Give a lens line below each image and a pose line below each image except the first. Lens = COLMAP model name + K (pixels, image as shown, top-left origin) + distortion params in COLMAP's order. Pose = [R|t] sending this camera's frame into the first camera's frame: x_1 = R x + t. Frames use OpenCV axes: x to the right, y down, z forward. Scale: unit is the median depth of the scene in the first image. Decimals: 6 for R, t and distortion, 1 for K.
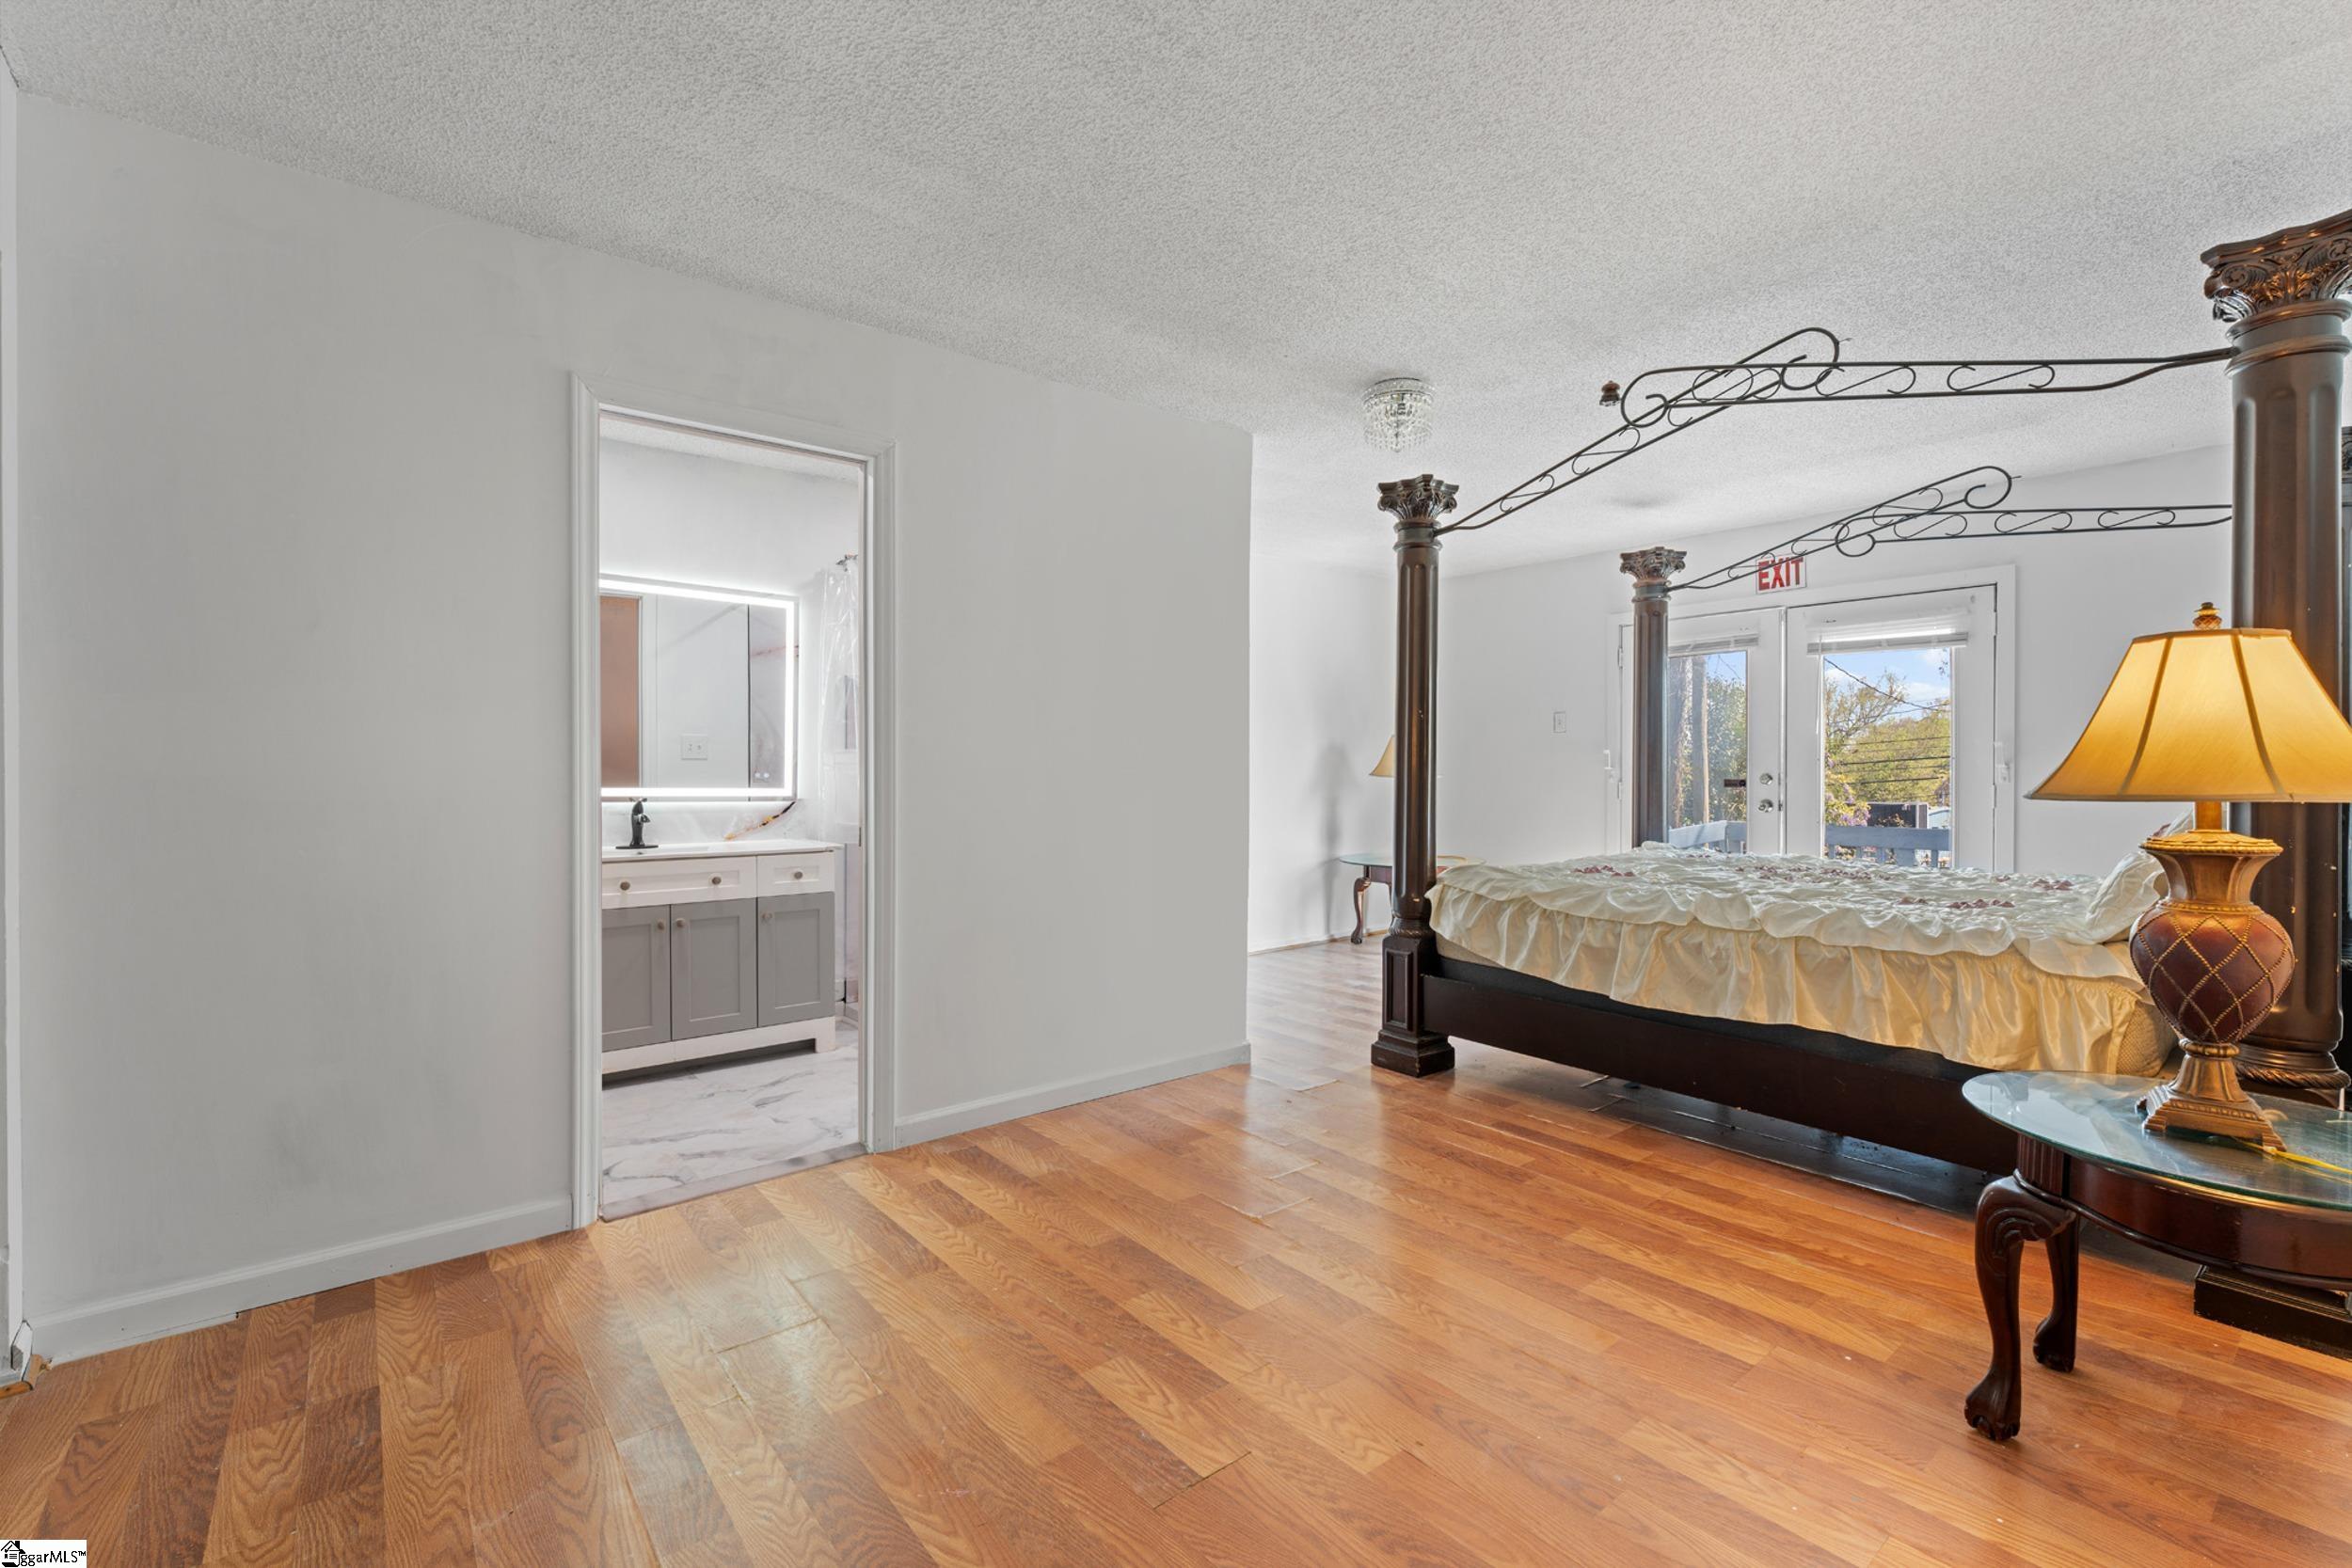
lens RADIAL K [[1011.8, 0, 1176.0], [0, 1011.8, 784.0], [0, 0, 1]] dist [-0.000048, -0.000016]
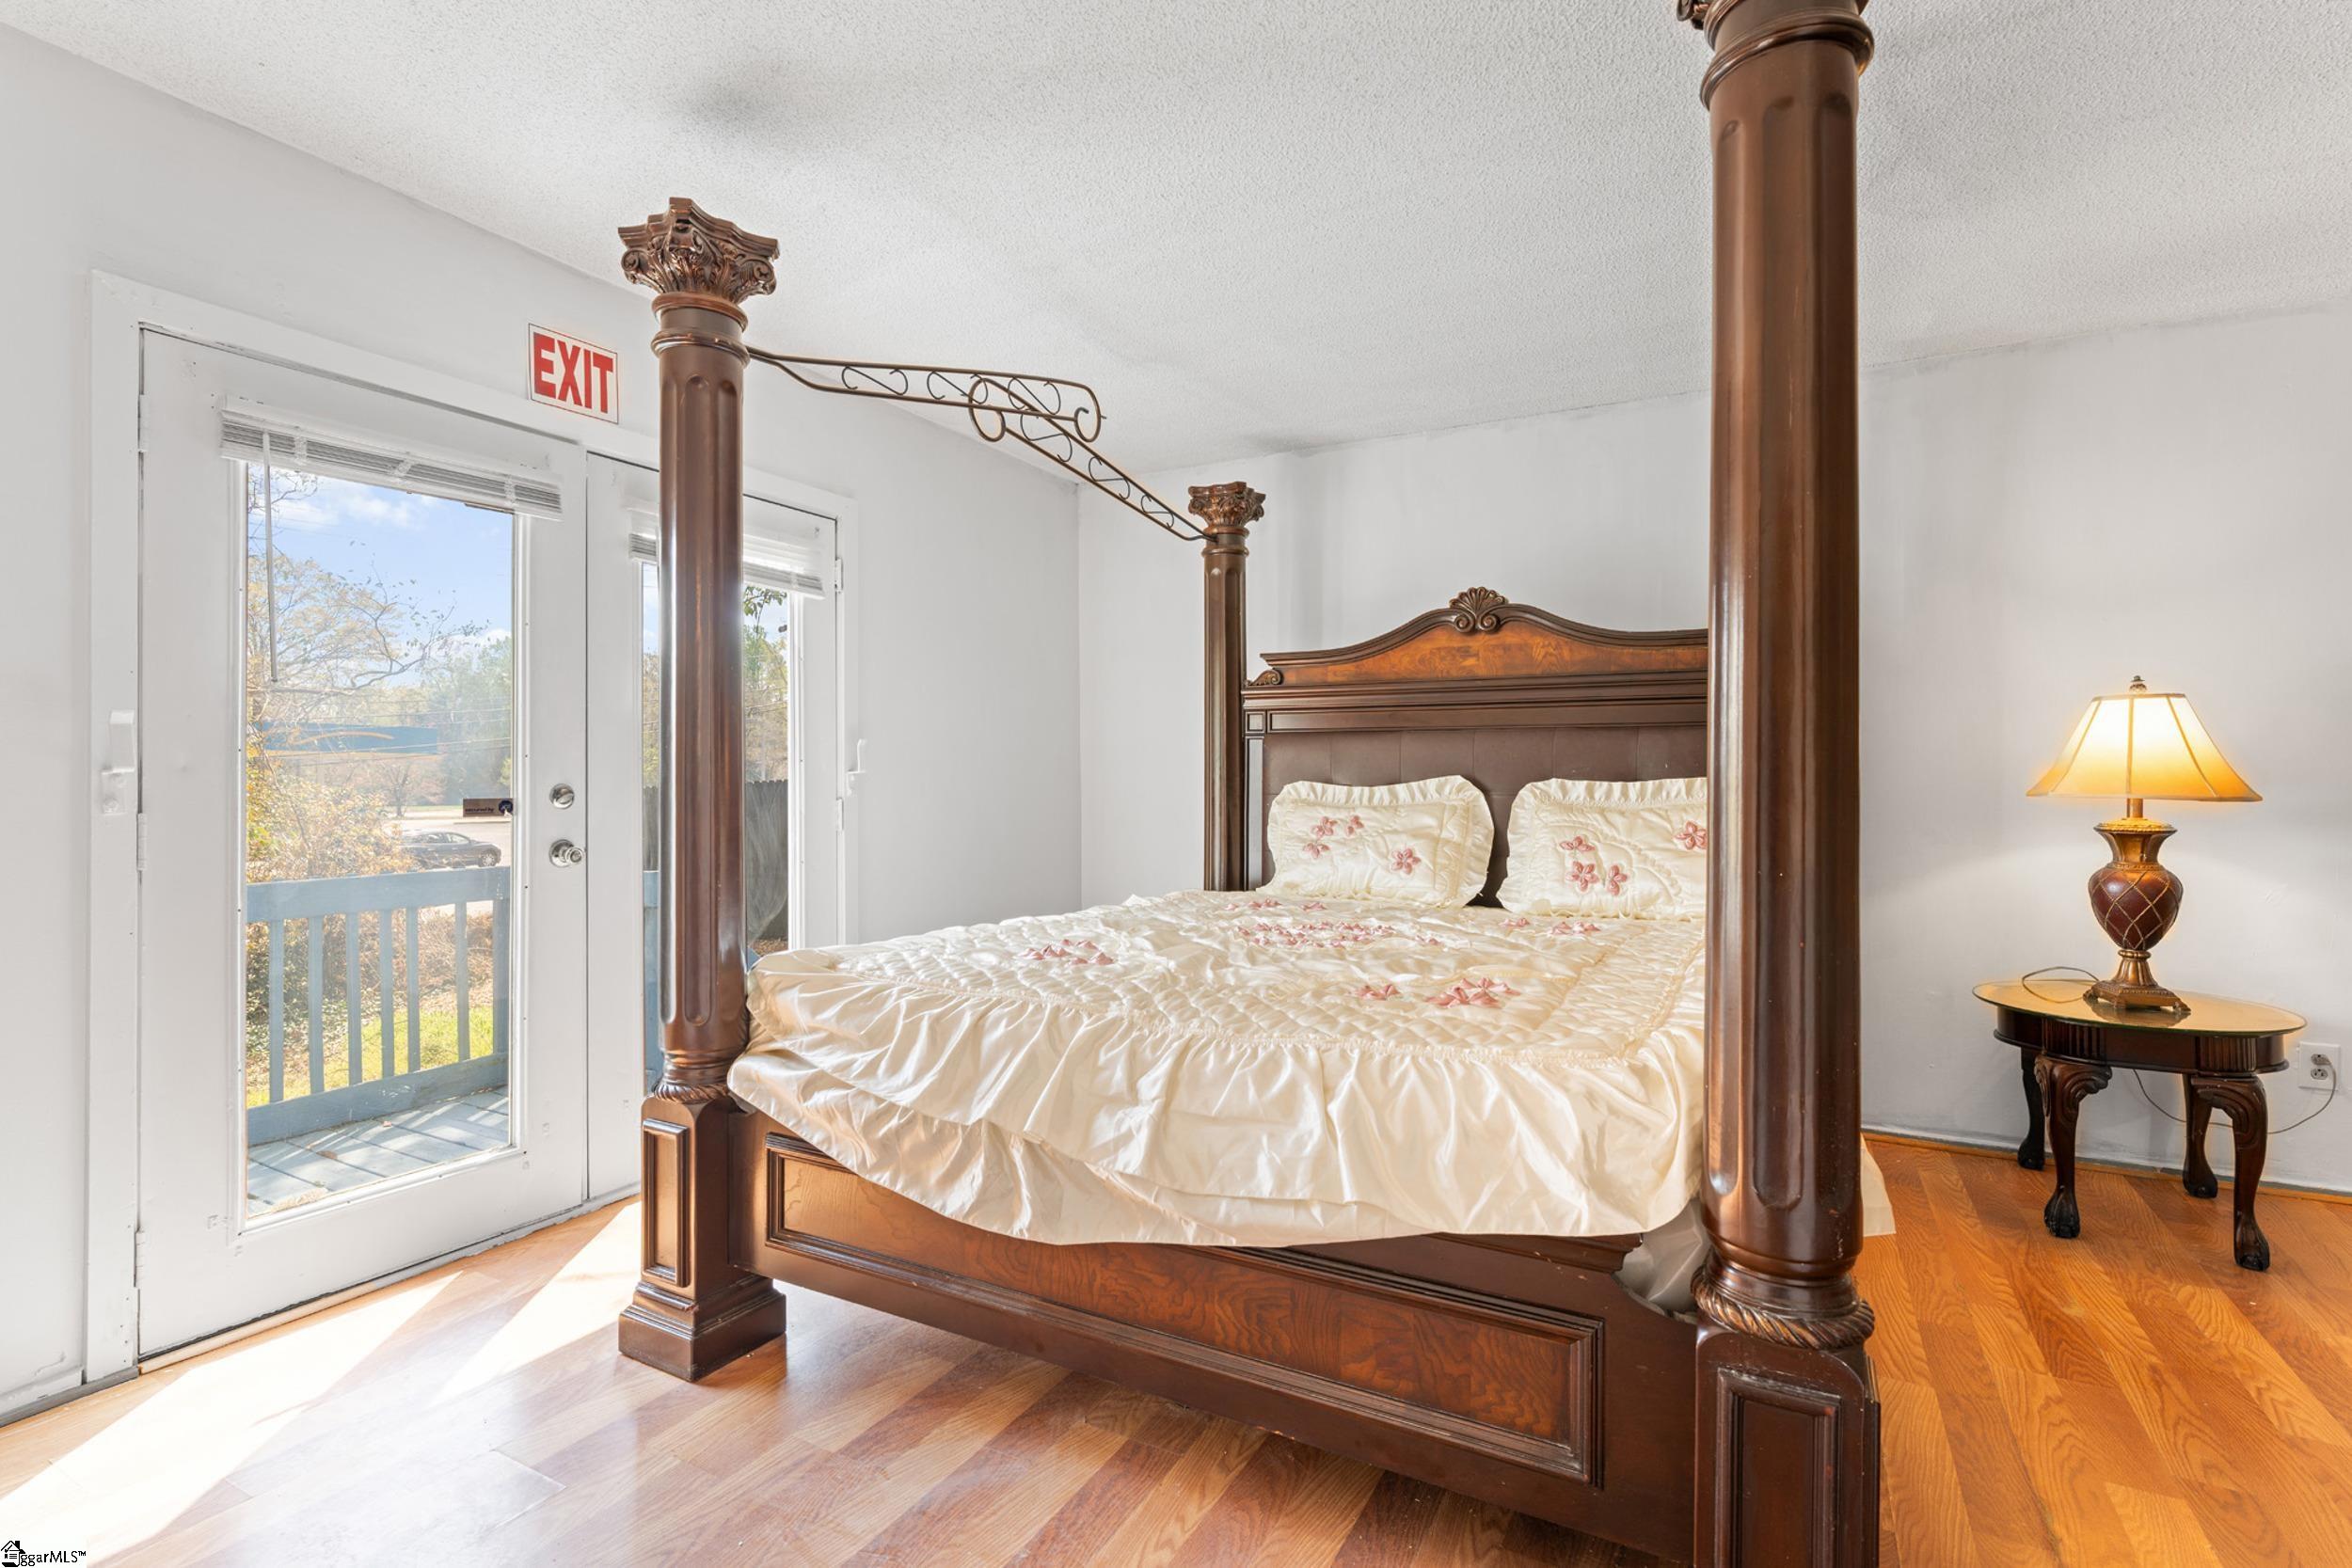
lens RADIAL K [[1096.0, 0, 1176.0], [0, 1096.0, 784.0], [0, 0, 1]] dist [-0.007417, 0.000775]
pose [[-0.376609, -0.001118, 0.926372, -0.002703], [0.010503, 0.999930, 0.005477, -0.013092], [-0.926313, 0.011793, -0.376571, 1.165822]]
